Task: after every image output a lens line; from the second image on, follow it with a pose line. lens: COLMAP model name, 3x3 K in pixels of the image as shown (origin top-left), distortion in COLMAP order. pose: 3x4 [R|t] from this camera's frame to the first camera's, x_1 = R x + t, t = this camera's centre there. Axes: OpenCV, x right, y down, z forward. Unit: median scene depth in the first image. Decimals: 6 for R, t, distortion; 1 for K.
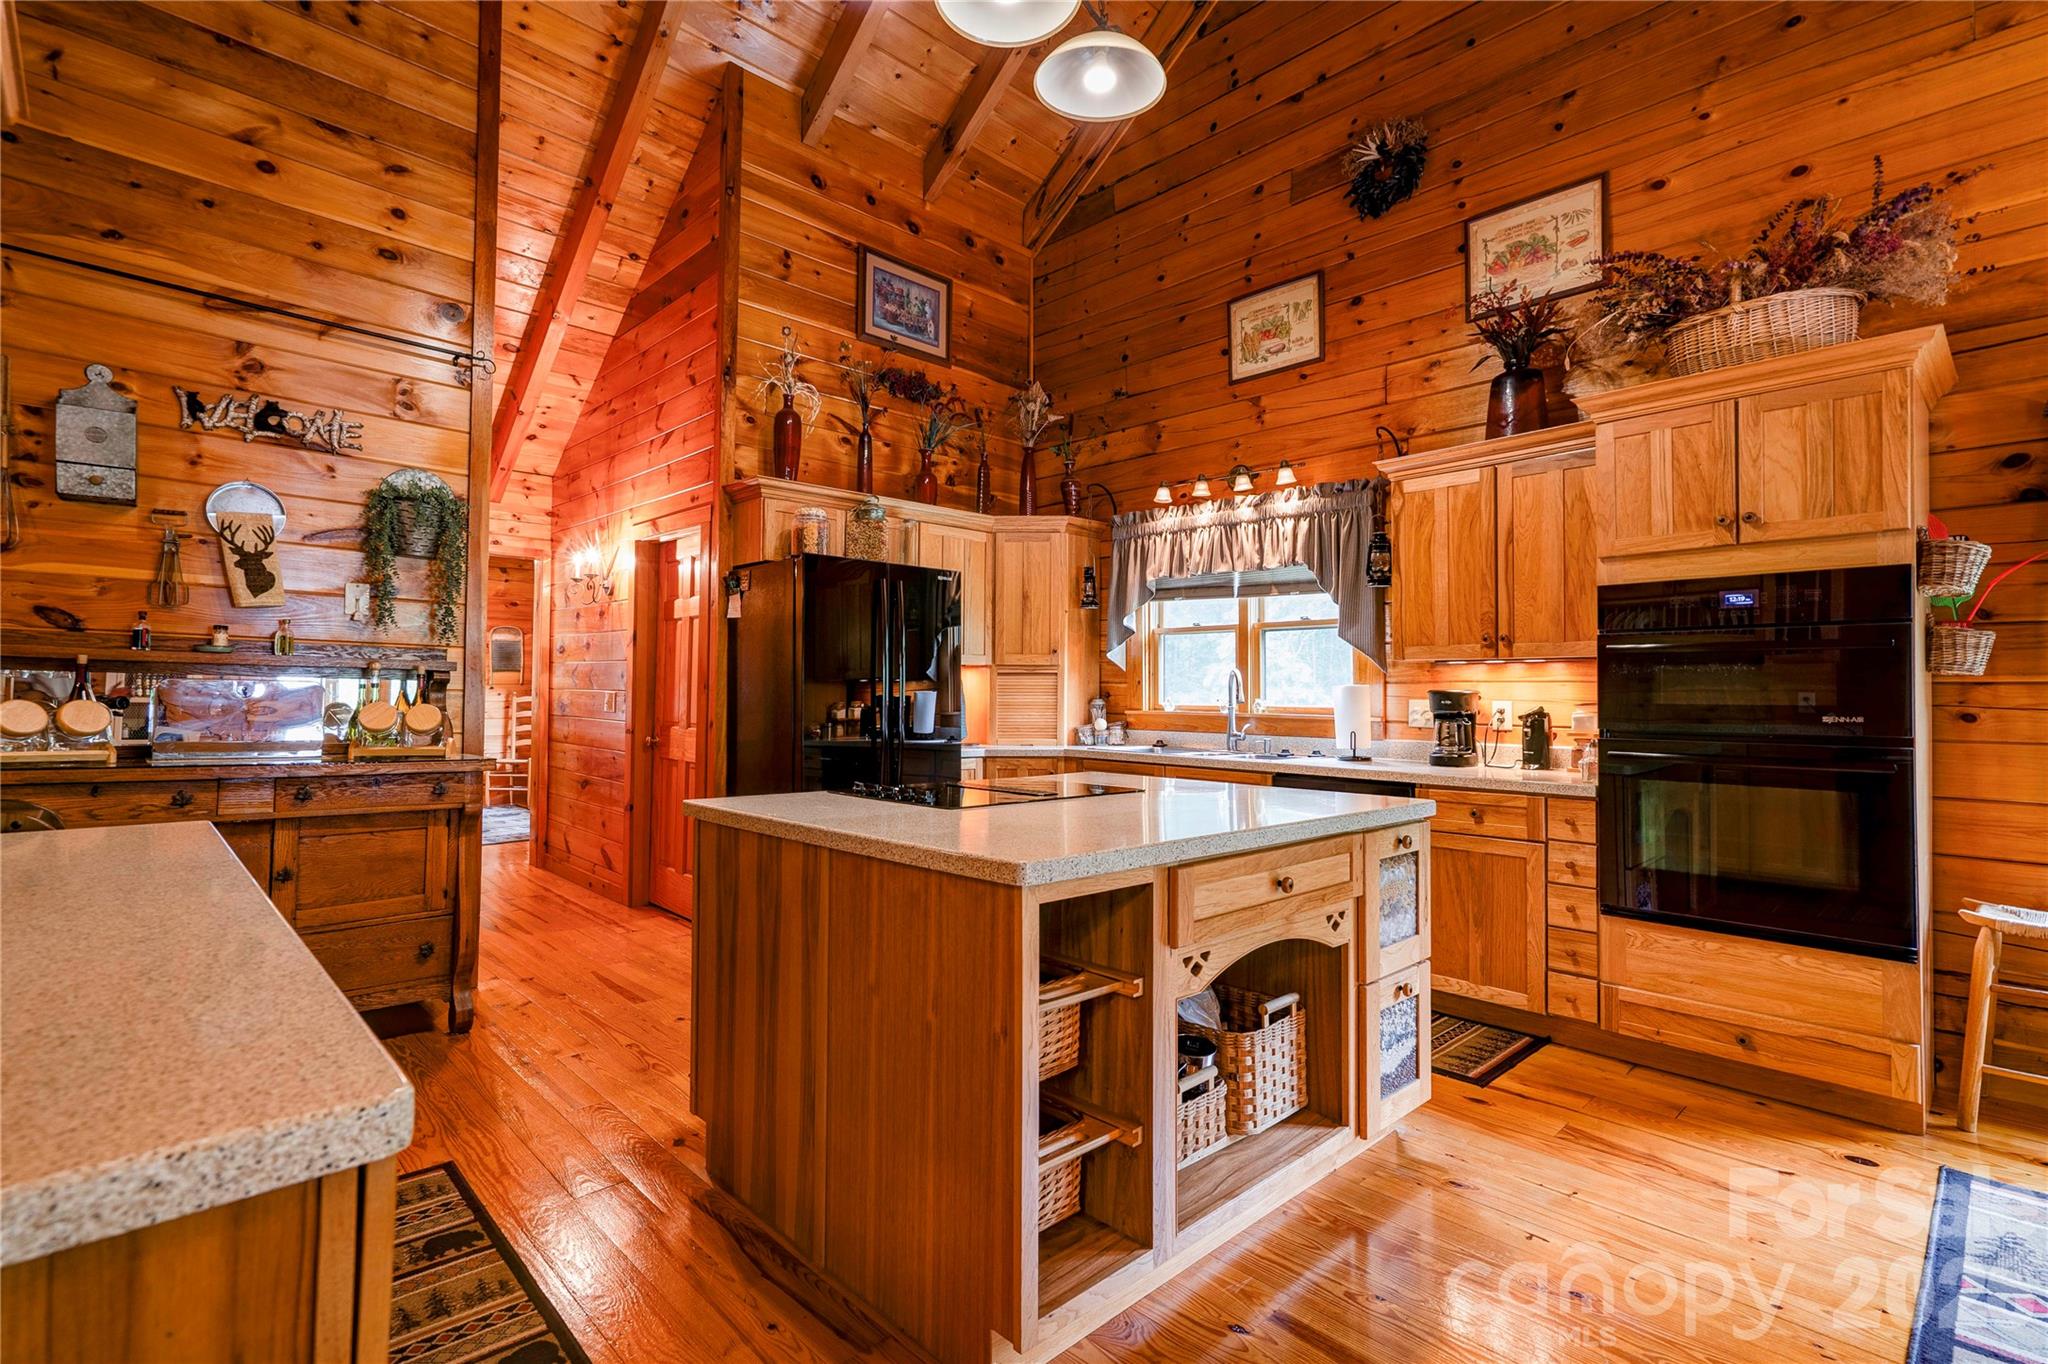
lens RADIAL K [[950.7, 0, 1009.3], [0, 950.7, 674.2], [0, 0, 1]] dist [-0.014268, 0.021609]
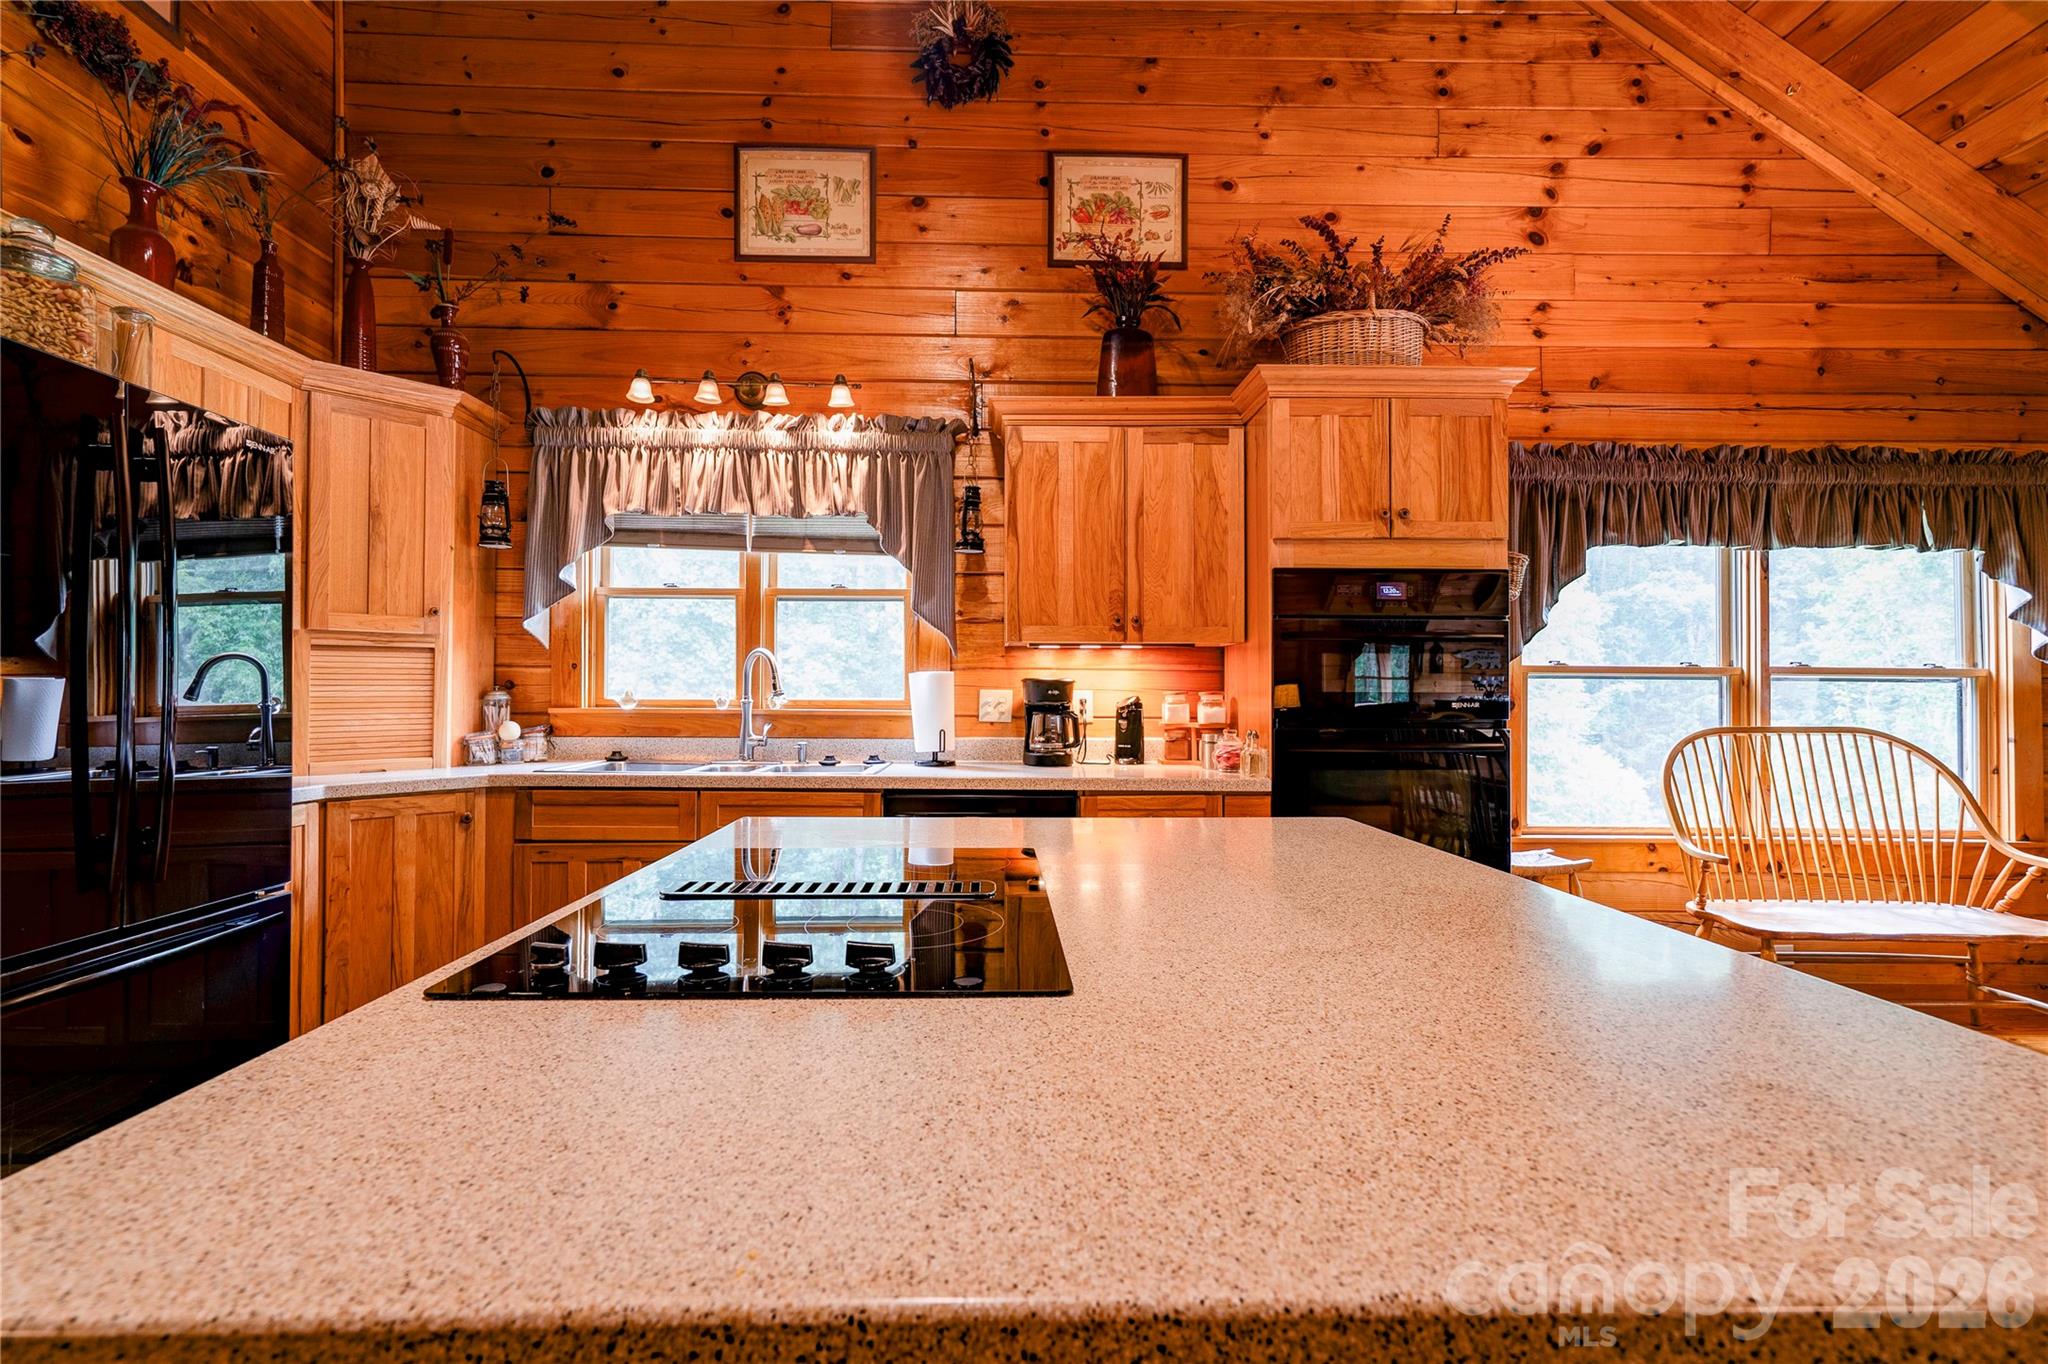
lens RADIAL K [[927.4, 0, 1013.0], [0, 927.4, 674.8], [0, 0, 1]] dist [-0.014006, 0.021633]
pose [[0.669396, 0.007893, 0.742864, -0.162509], [-0.014723, 0.999888, 0.002643, 0.010039], [-0.742760, -0.012707, 0.669437, 0.389163]]
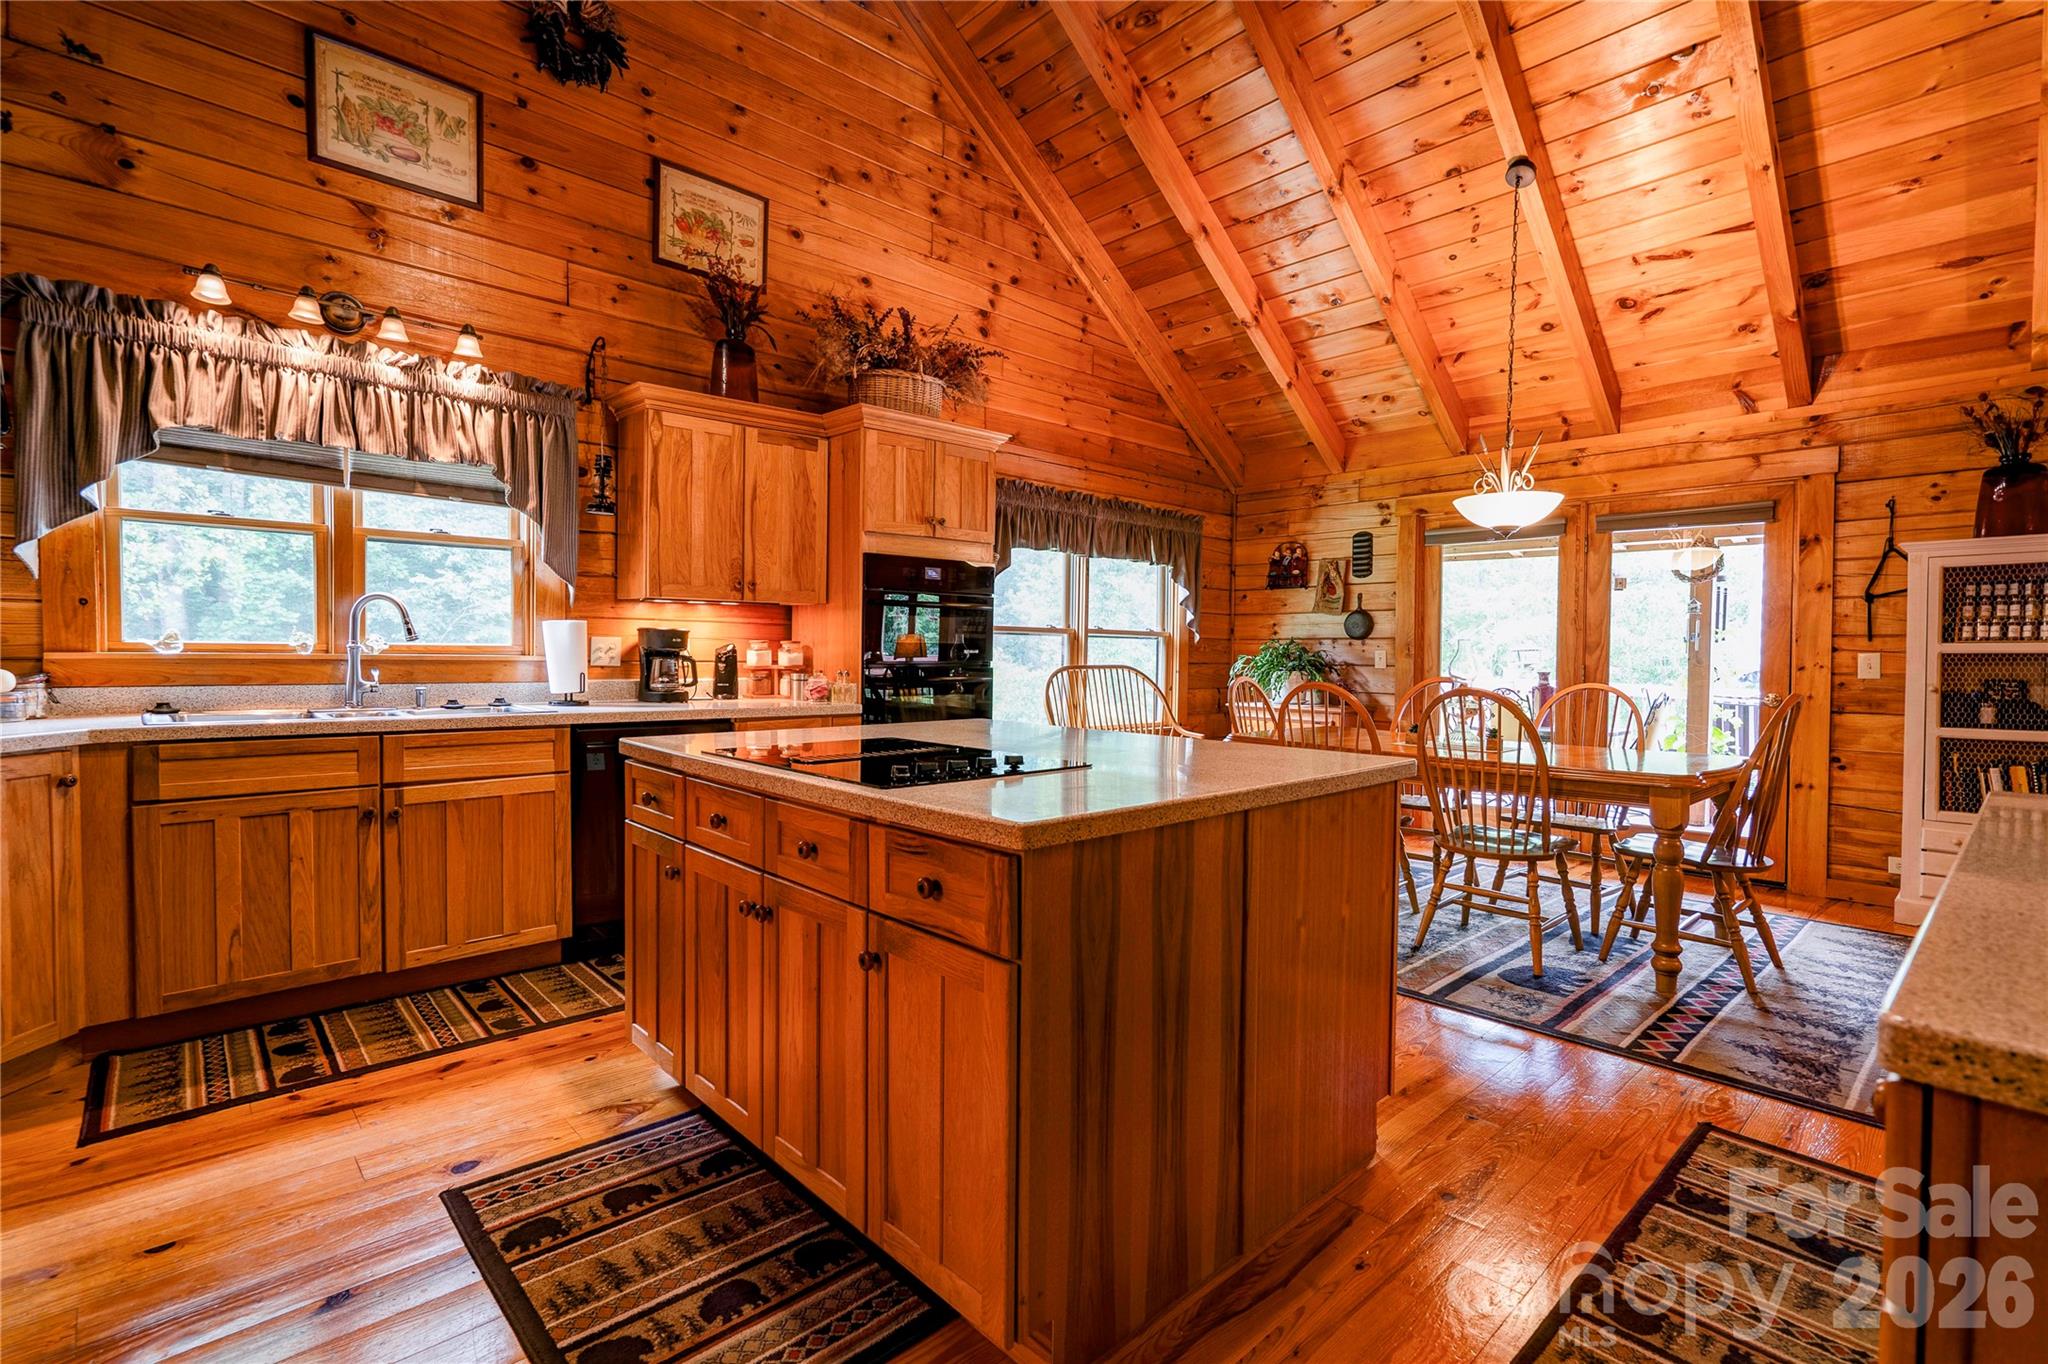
lens RADIAL K [[950.7, 0, 1009.3], [0, 950.7, 674.2], [0, 0, 1]] dist [-0.014268, 0.021609]
pose [[0.013546, -0.038701, 0.999159, -0.473507], [-0.036530, 0.998564, 0.039174, 0.010977], [-0.999241, -0.037030, 0.012113, 0.529335]]
